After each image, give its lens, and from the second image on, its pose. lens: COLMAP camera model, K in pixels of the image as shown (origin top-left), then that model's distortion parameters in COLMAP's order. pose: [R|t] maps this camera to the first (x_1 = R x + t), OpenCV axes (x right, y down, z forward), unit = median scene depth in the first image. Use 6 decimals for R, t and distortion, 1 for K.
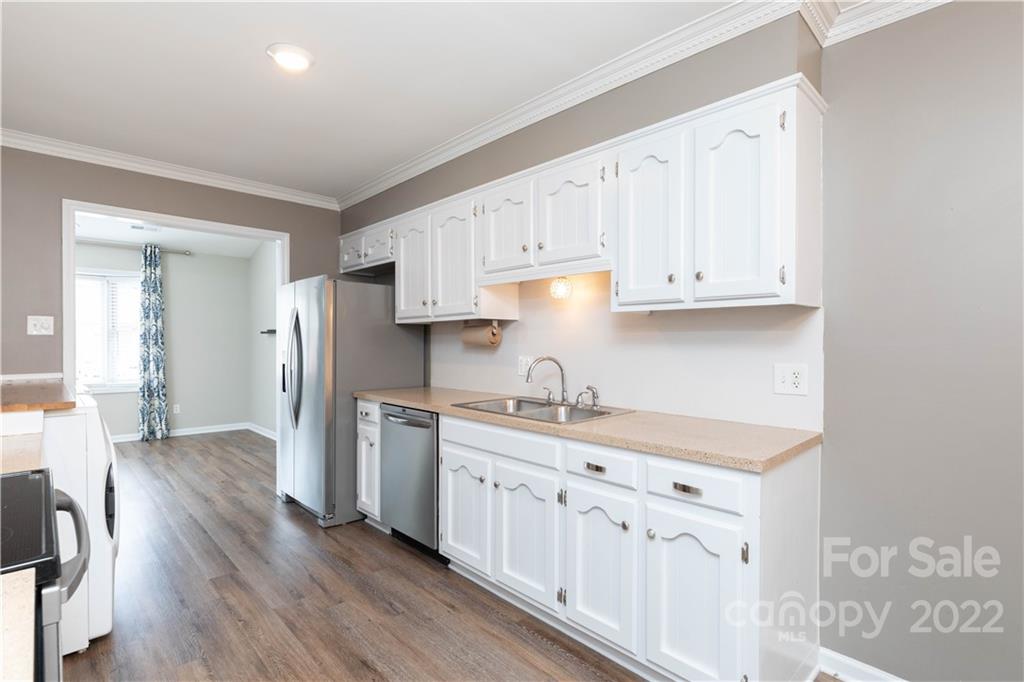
lens RADIAL K [[488.8, 0, 510.5], [0, 488.8, 342.1], [0, 0, 1]] dist [-0.000068, 0.000670]
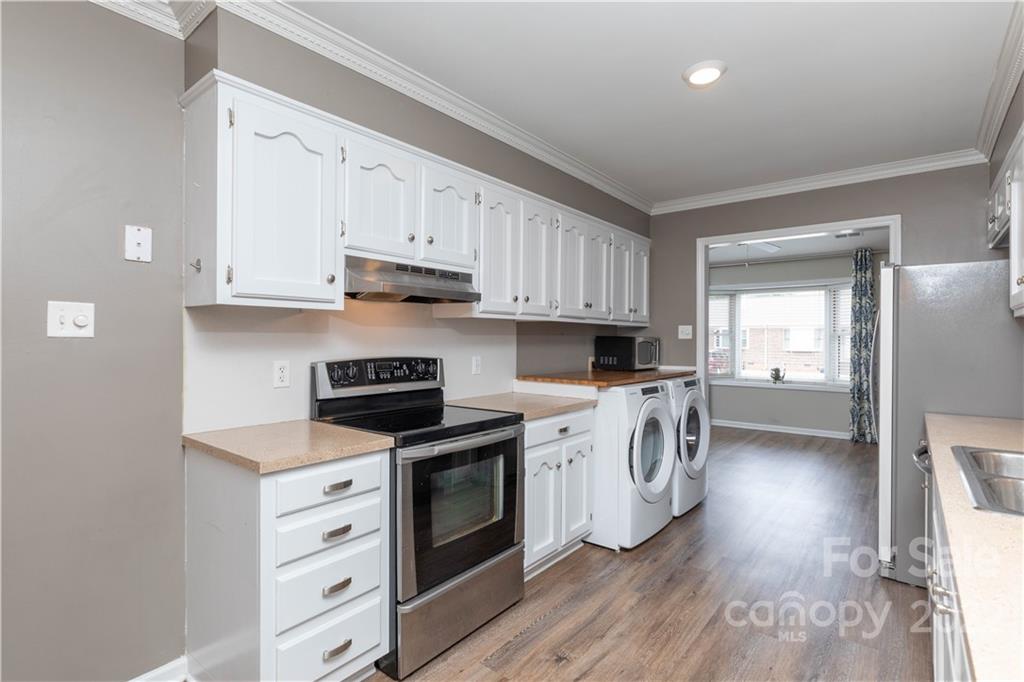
lens RADIAL K [[494.0, 0, 512.8], [0, 494.0, 338.8], [0, 0, 1]] dist [-0.019842, 0.014766]
pose [[0.128646, -0.007158, -0.991665, 0.181671], [-0.006647, 0.999945, -0.008080, -0.000139], [0.991668, 0.007631, 0.128592, 0.154578]]
